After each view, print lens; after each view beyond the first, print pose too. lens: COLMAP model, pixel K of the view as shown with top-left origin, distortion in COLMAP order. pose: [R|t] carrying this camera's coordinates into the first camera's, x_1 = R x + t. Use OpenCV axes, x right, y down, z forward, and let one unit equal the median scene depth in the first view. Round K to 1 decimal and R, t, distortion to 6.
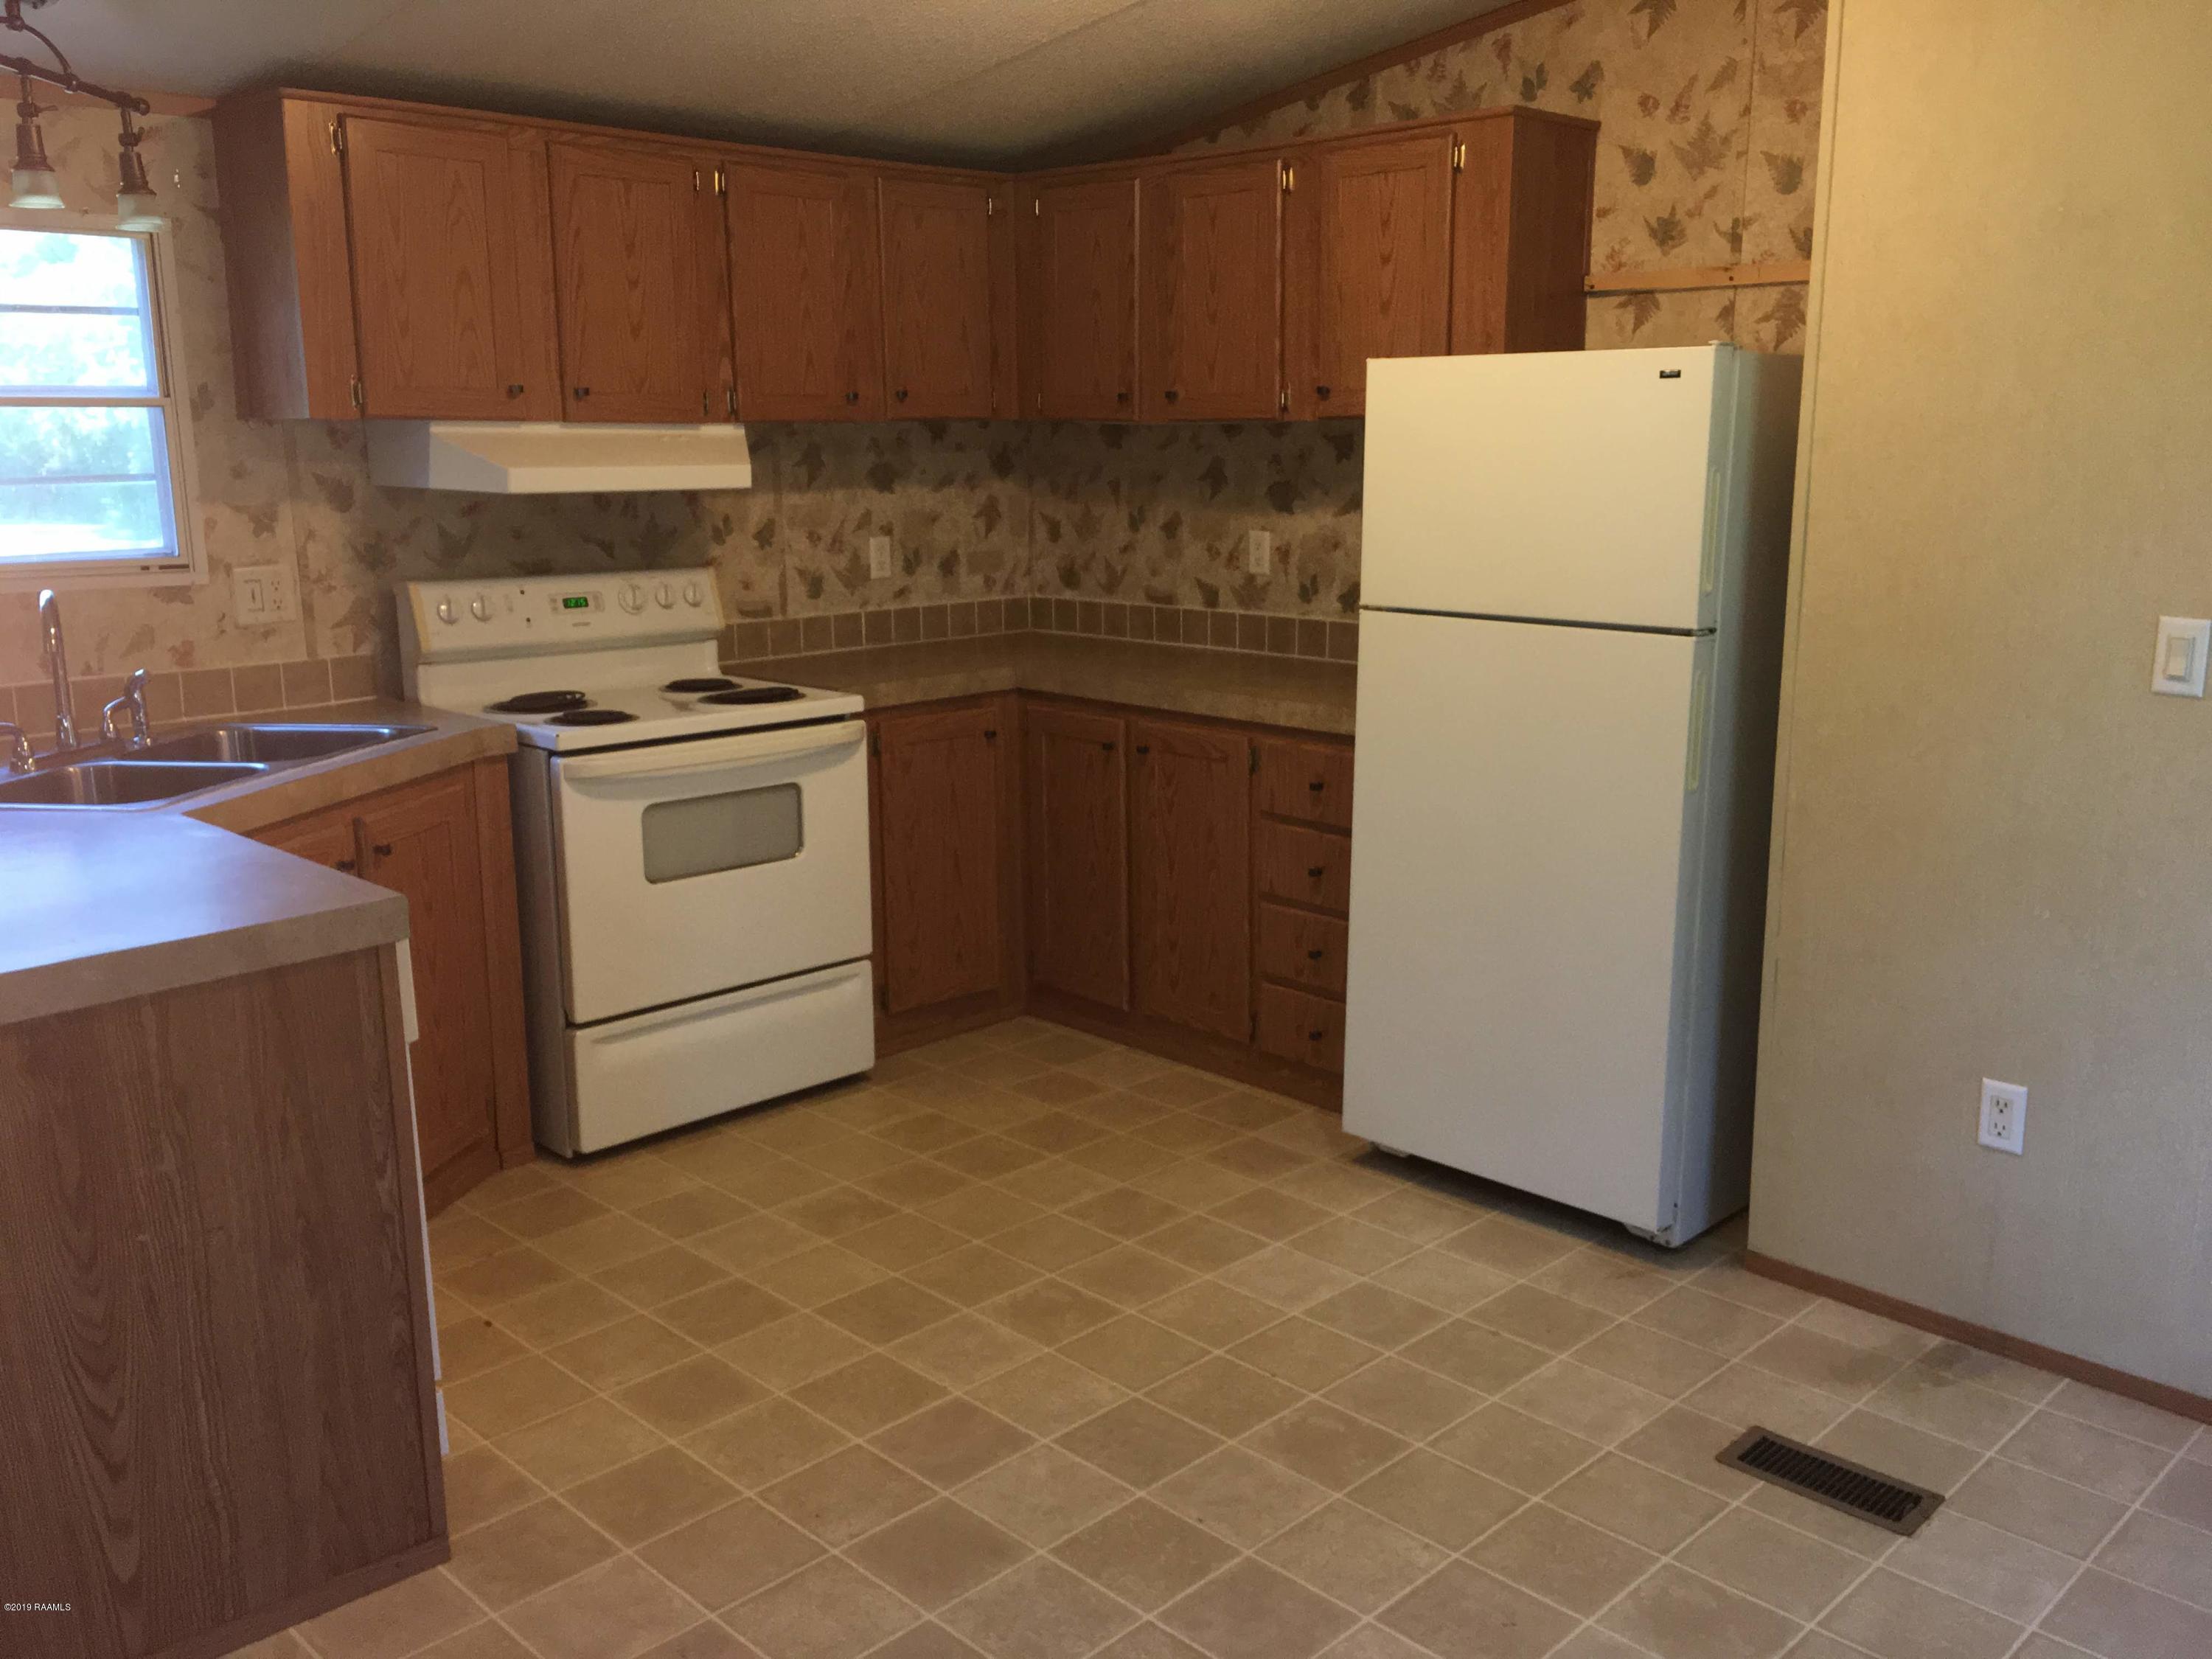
lens RADIAL K [[1864.3, 0, 1101.6], [0, 1864.3, 840.5], [0, 0, 1]] dist [0.021792, -0.068006]
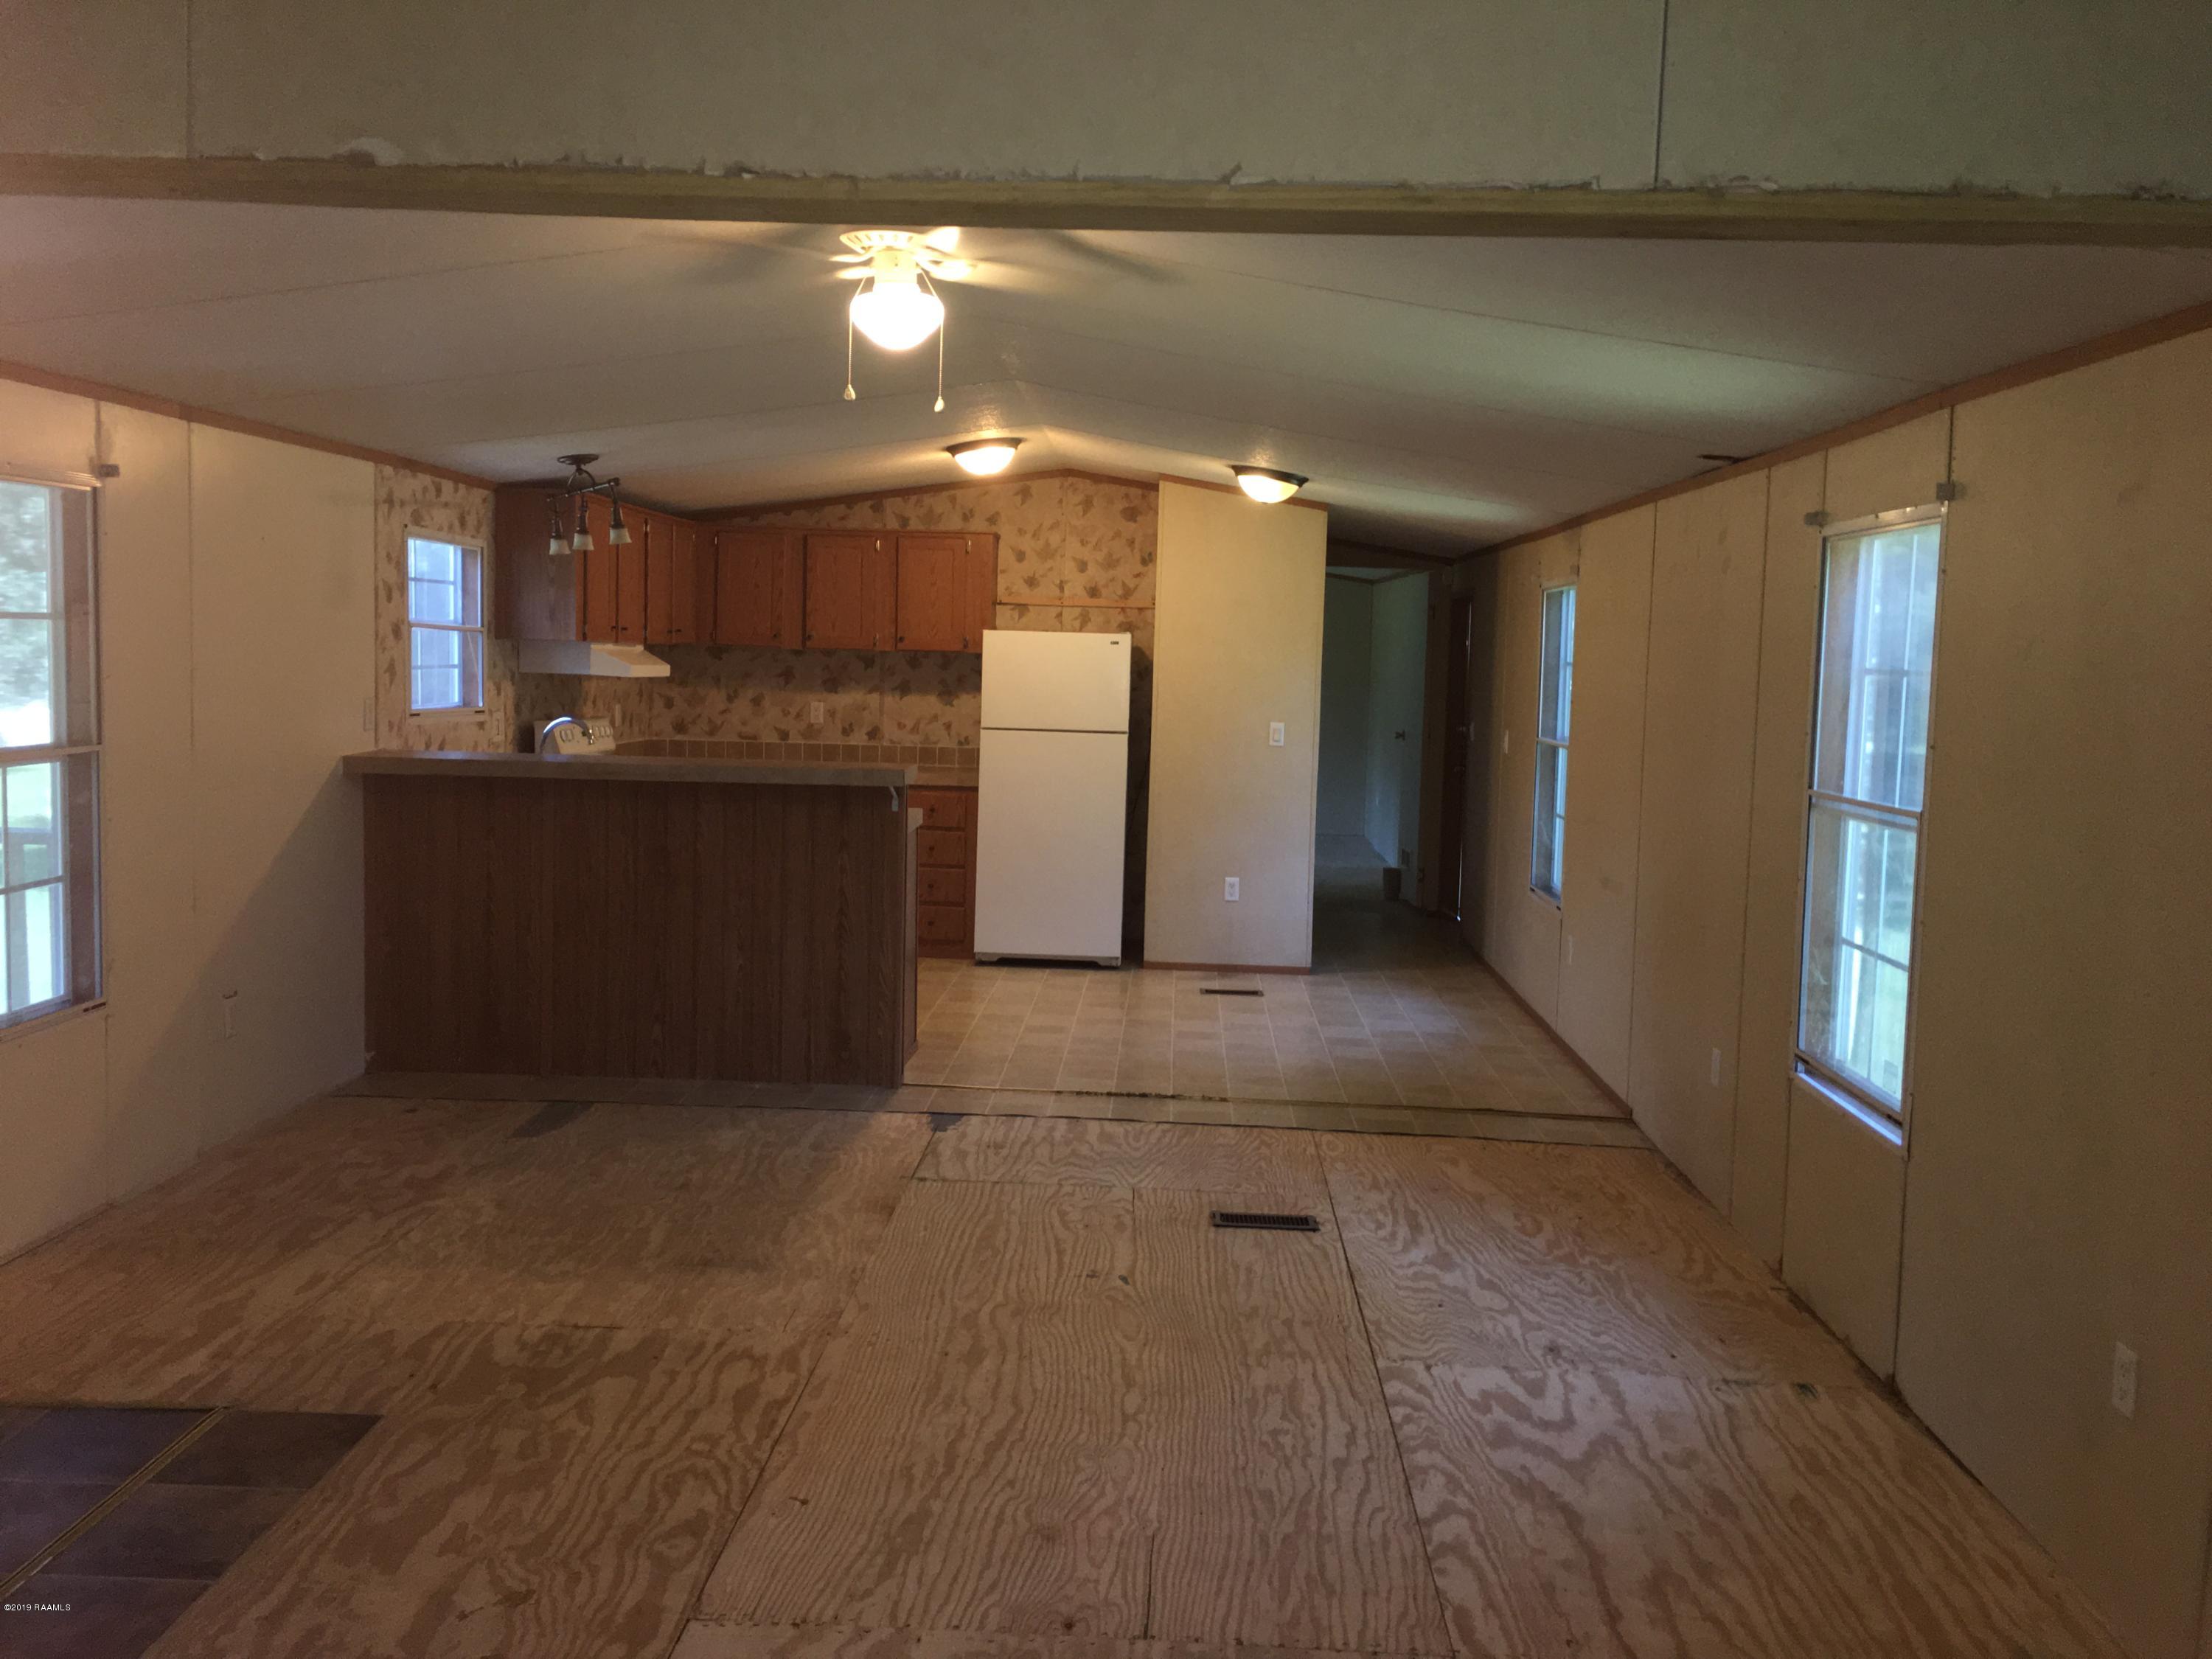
lens RADIAL K [[1864.3, 0, 1108.2], [0, 1864.3, 816.7], [0, 0, 1]] dist [0.021792, -0.068006]
pose [[0.719777, -0.034529, 0.693346, -1.270152], [0.118753, 0.990165, -0.073969, 0.167884], [-0.683973, 0.135578, 0.716798, -0.755893]]
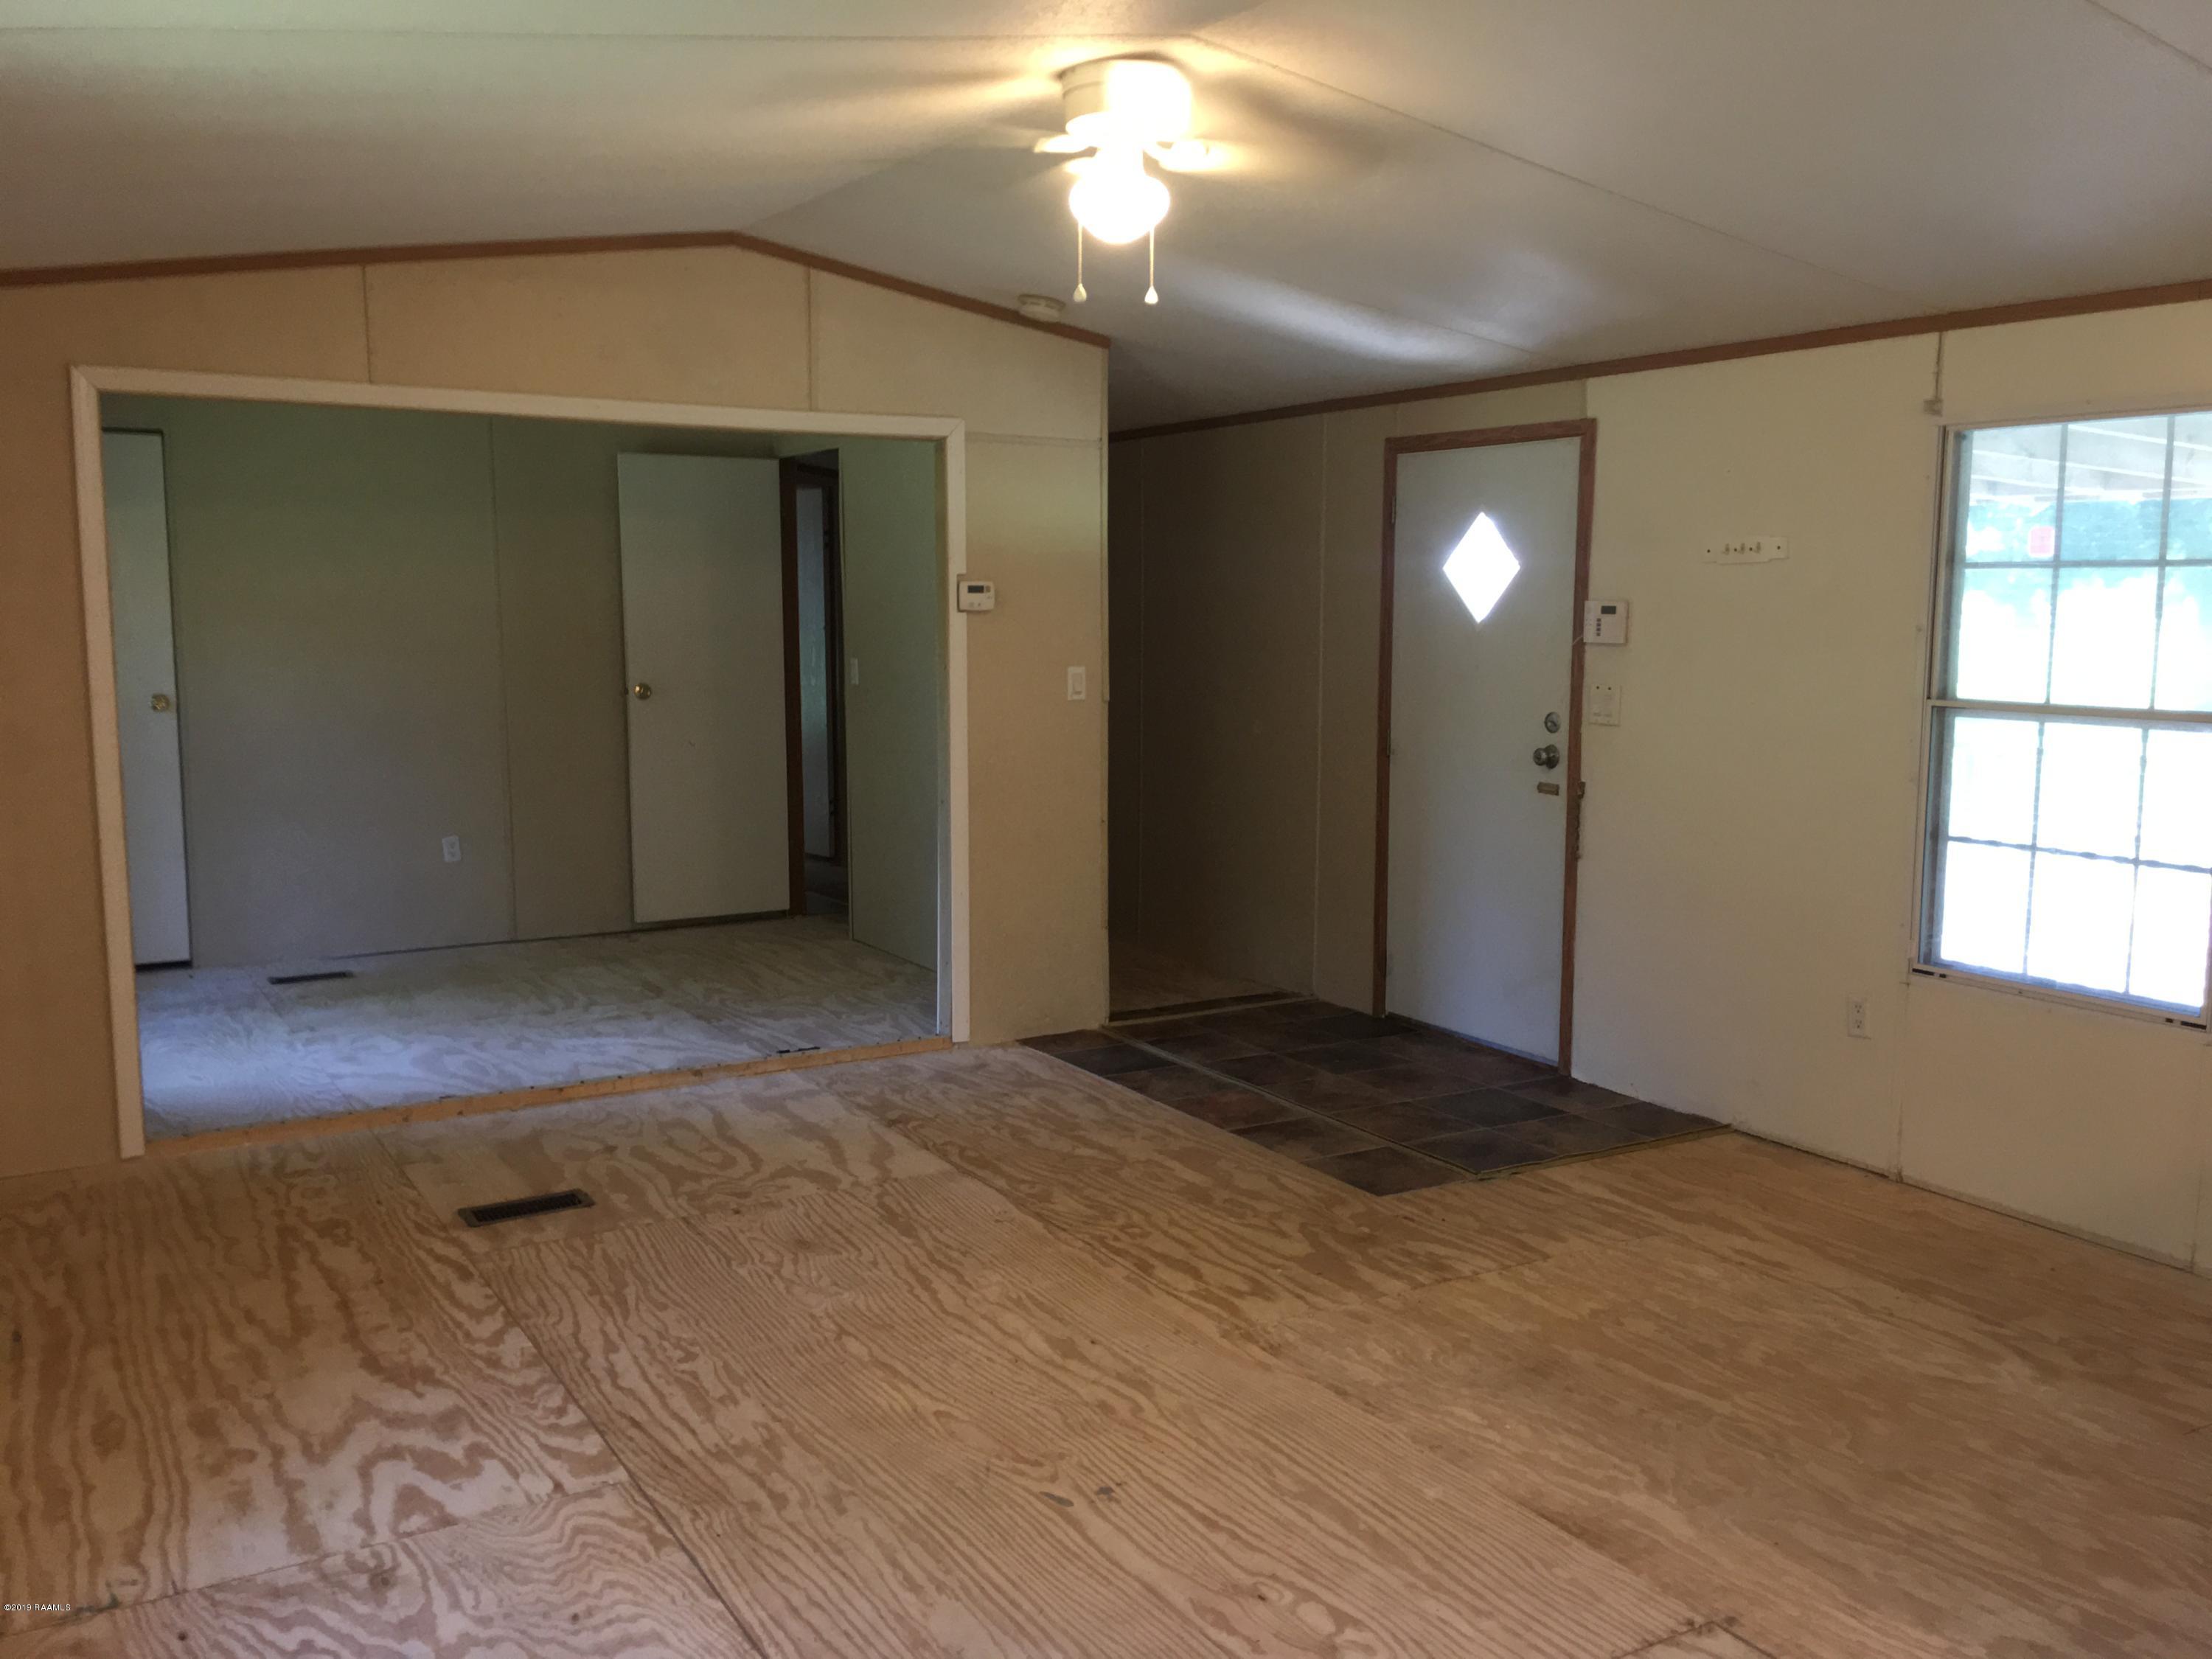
lens RADIAL K [[1864.3, 0, 1114.4], [0, 1864.3, 826.7], [0, 0, 1]] dist [0.021792, -0.068006]
pose [[-0.218786, 0.132013, -0.966802, 1.248057], [-0.224702, 0.957361, 0.181573, -0.181084], [0.949548, 0.256969, -0.179794, 0.842507]]
